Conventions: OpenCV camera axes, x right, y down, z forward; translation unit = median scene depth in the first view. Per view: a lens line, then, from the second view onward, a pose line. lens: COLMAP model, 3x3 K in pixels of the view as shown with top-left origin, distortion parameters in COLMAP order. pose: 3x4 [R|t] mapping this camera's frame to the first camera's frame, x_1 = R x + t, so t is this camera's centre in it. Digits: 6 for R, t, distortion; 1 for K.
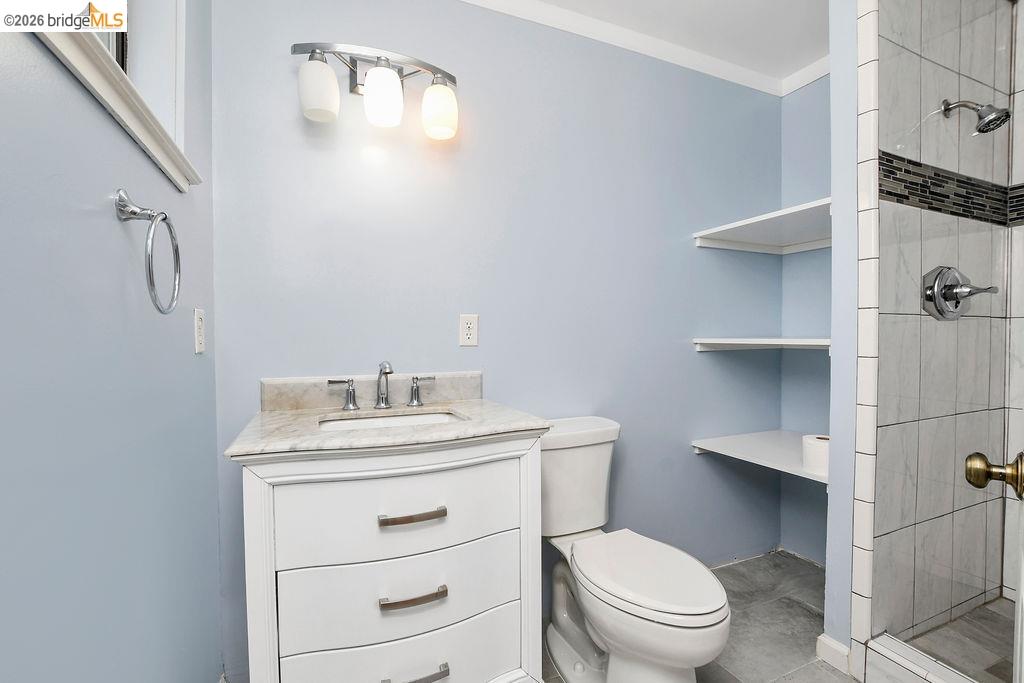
lens RADIAL K [[452.6, 0, 509.6], [0, 452.6, 347.2], [0, 0, 1]] dist [-0.027526, 0.000229]
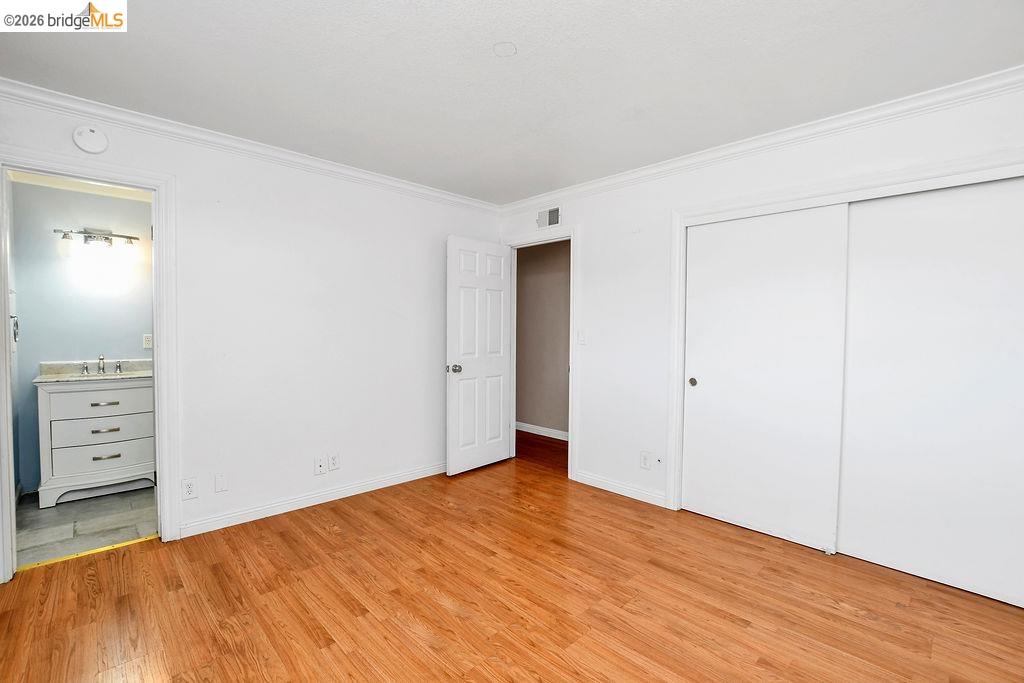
lens RADIAL K [[452.6, 0, 509.6], [0, 452.6, 347.2], [0, 0, 1]] dist [-0.027526, 0.000229]
pose [[0.936942, -0.005055, 0.349449, 1.029811], [0.003481, 0.999981, 0.005130, -0.014649], [-0.349468, -0.003590, 0.936941, -2.176802]]
